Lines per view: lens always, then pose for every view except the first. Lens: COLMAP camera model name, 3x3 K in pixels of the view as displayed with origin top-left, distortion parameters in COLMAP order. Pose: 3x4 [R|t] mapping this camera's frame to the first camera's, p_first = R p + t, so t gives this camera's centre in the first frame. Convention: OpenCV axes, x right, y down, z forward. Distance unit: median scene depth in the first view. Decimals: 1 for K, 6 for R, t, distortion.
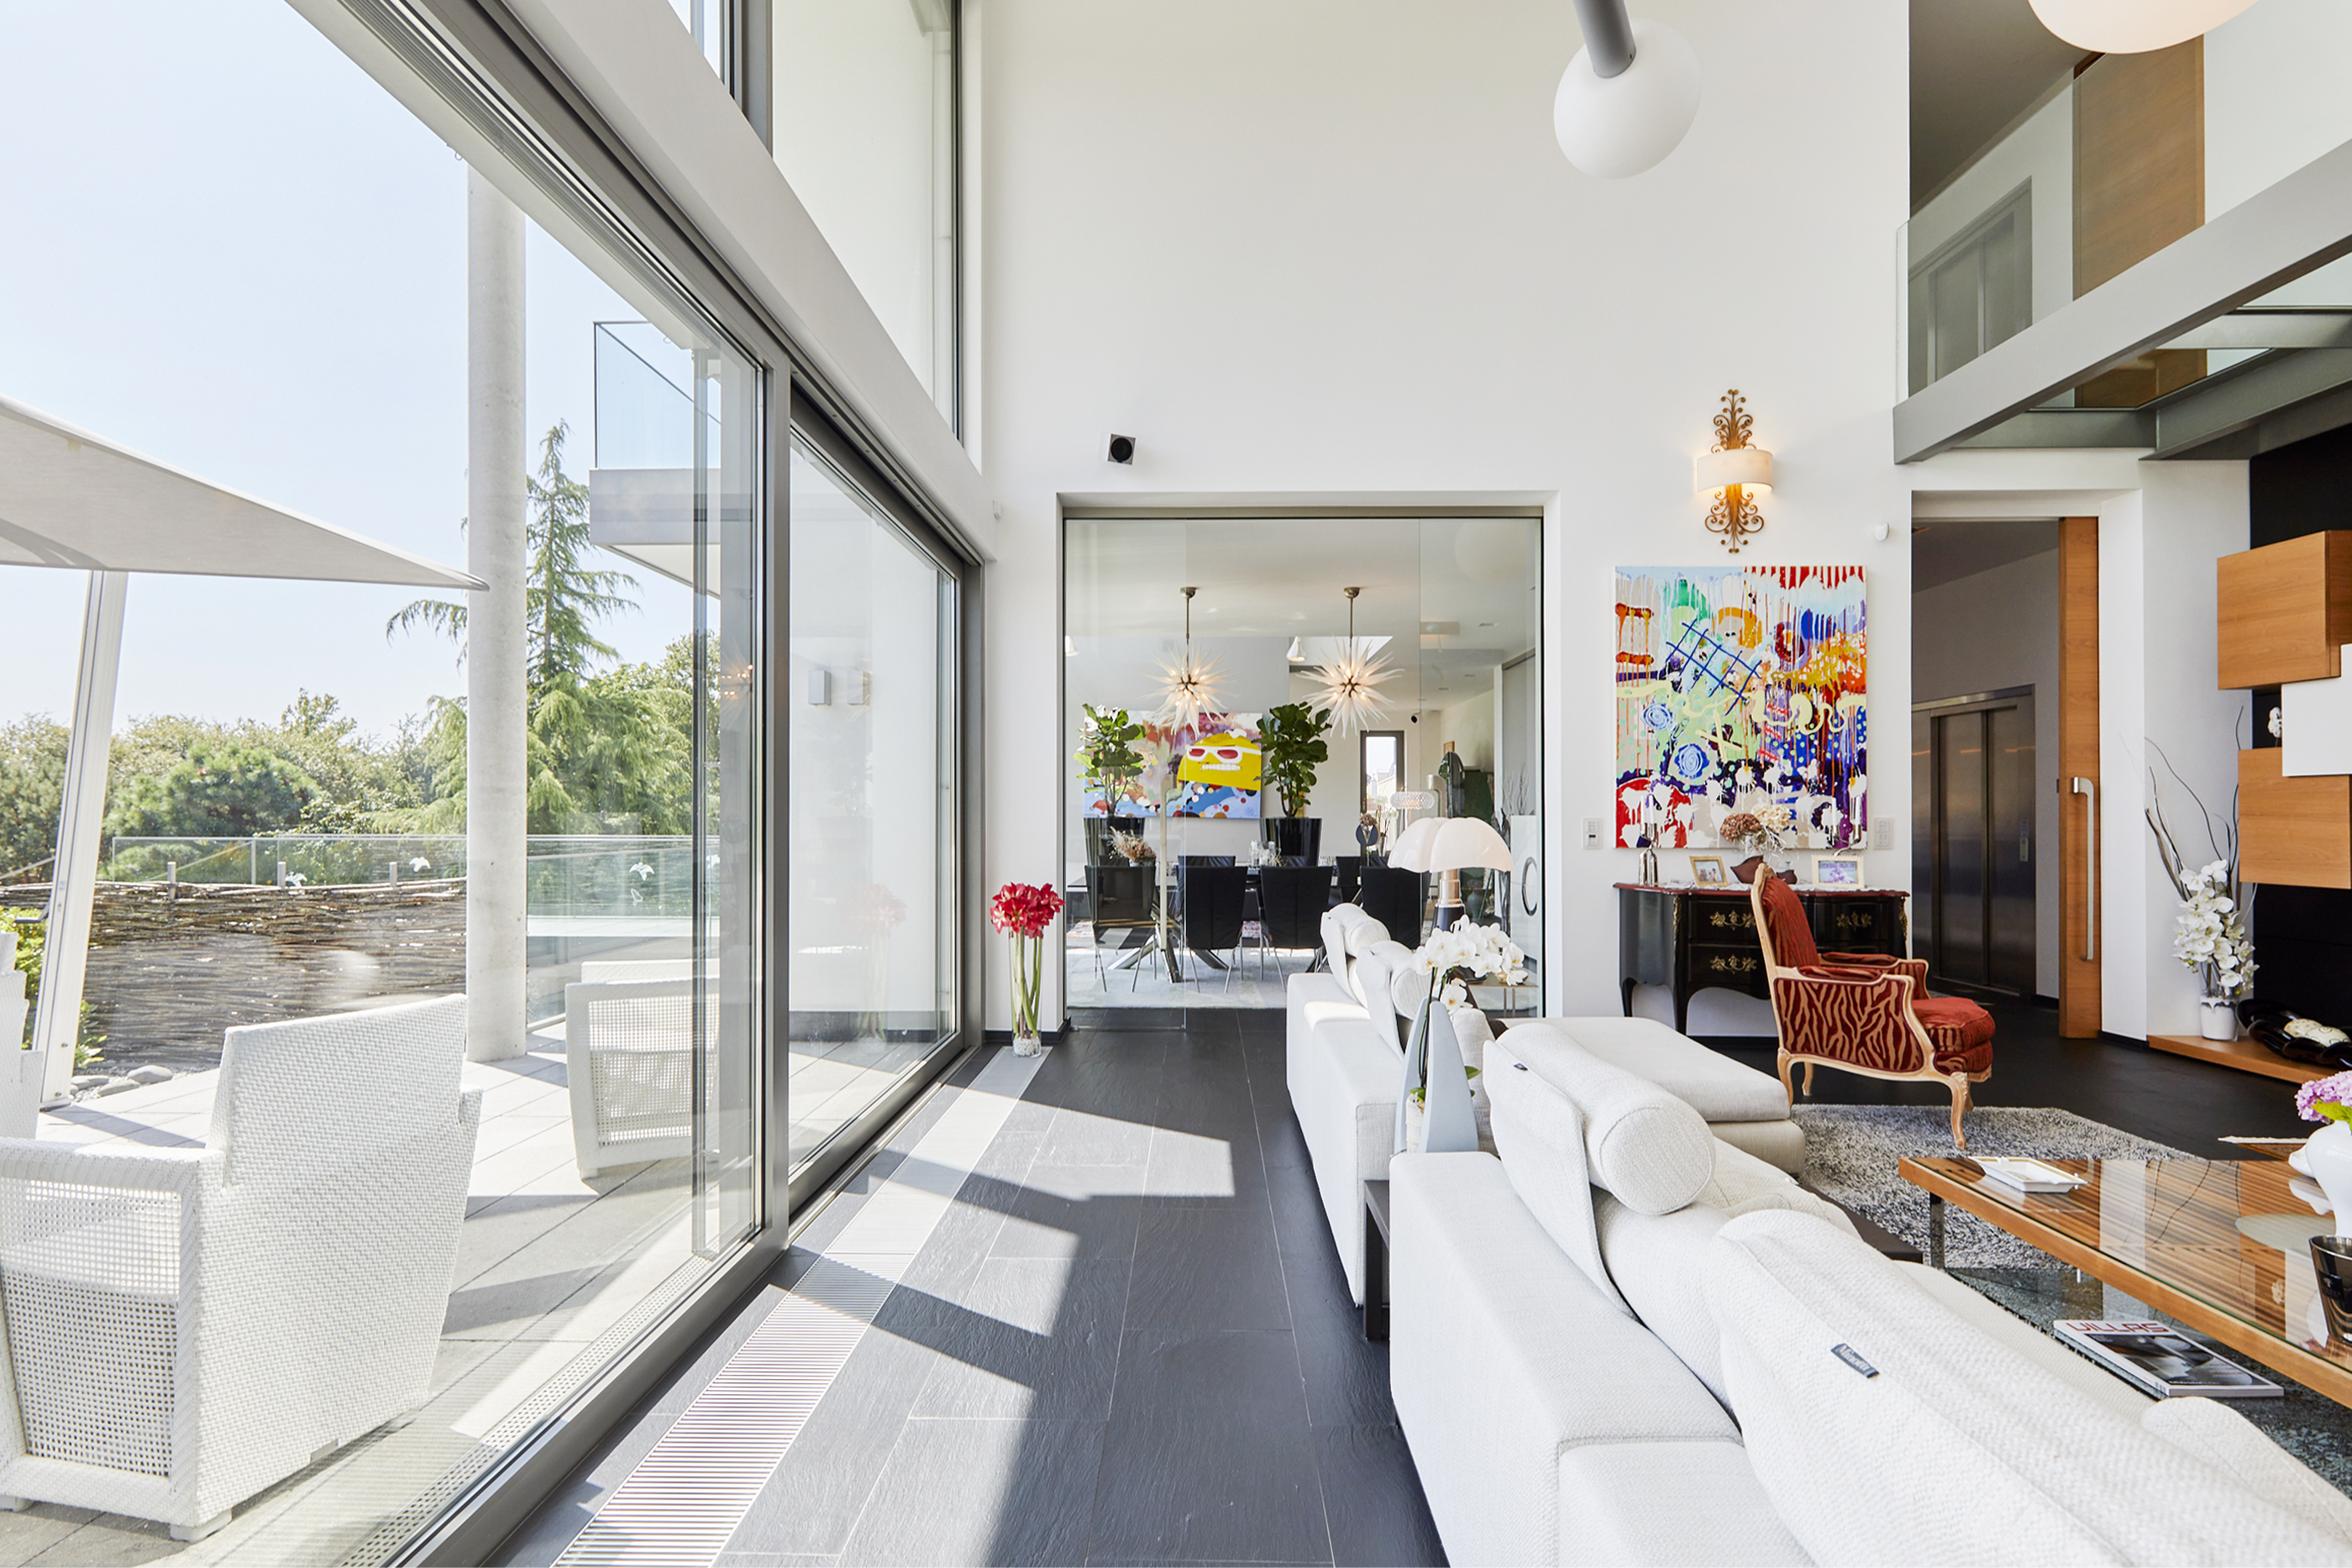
lens RADIAL K [[1079.2, 0, 1171.2], [0, 1079.2, 761.3], [0, 0, 1]] dist [0.003827, 0.000708]
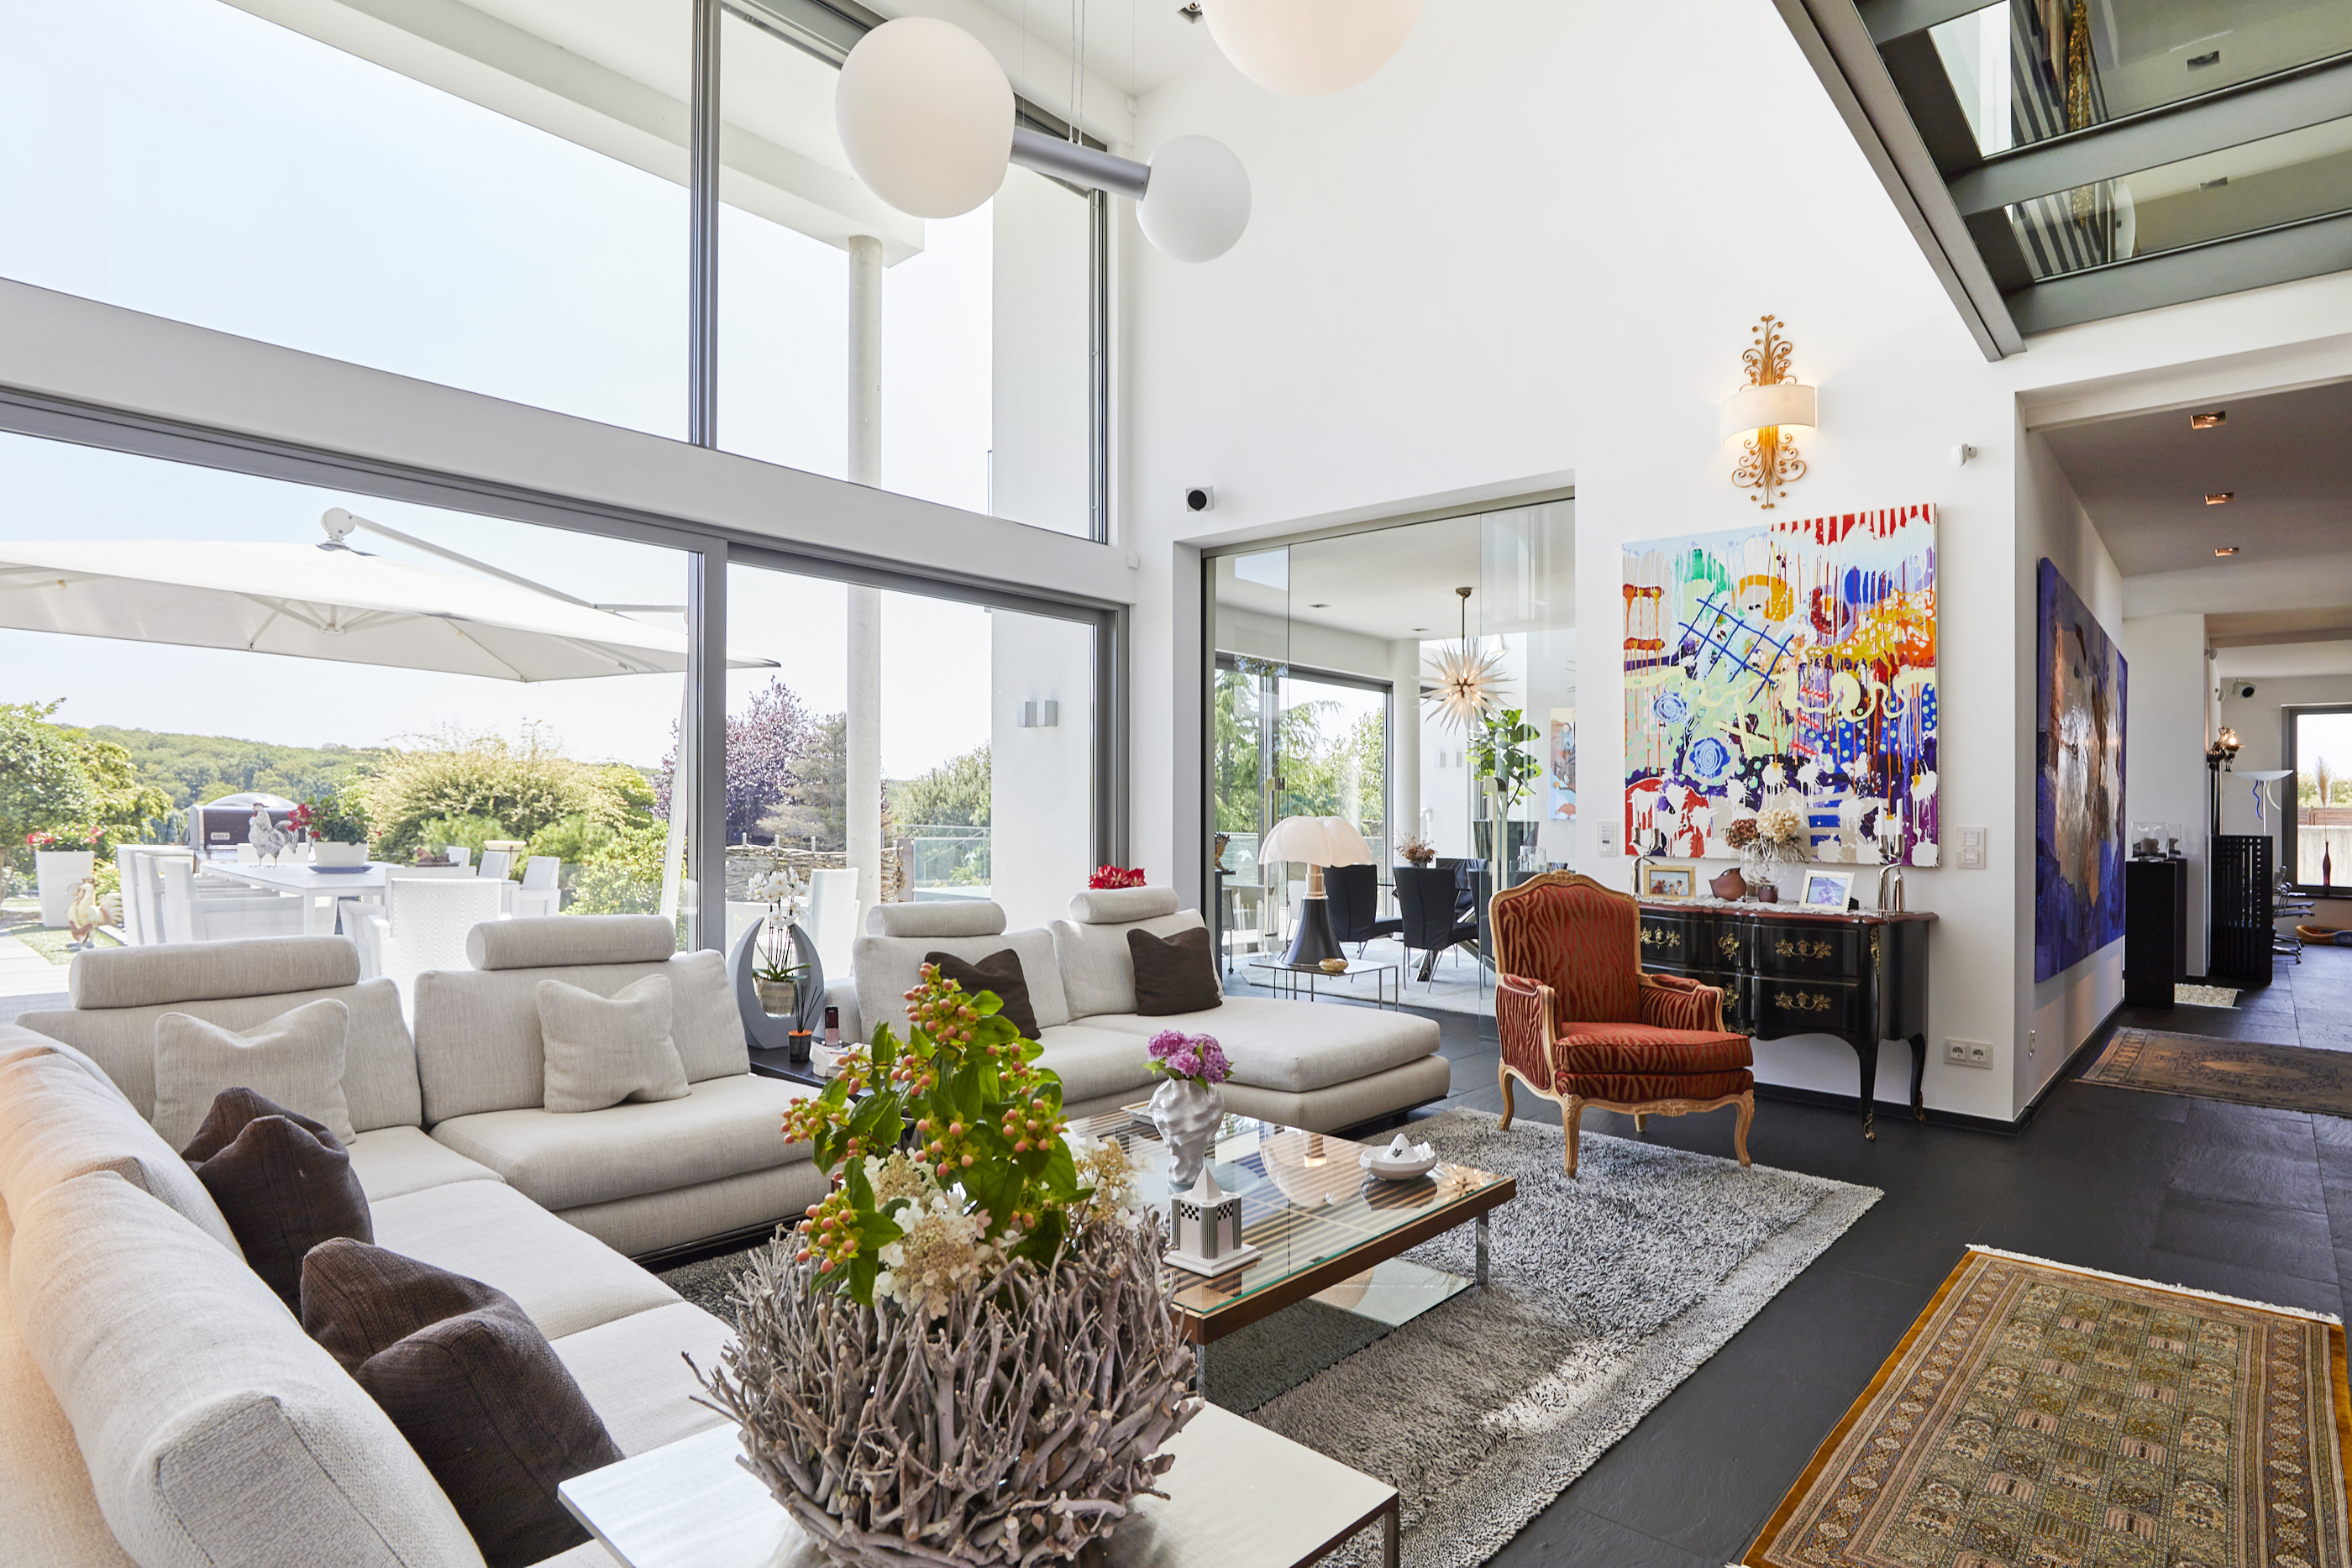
lens RADIAL K [[1217.4, 0, 1179.4], [0, 1217.4, 751.3], [0, 0, 1]] dist [-0.016827, -0.000107]
pose [[0.760002, -0.021262, -0.649573, 0.790873], [0.014811, 0.999772, -0.015396, 0.003432], [0.649752, 0.002080, 0.760144, -0.013485]]
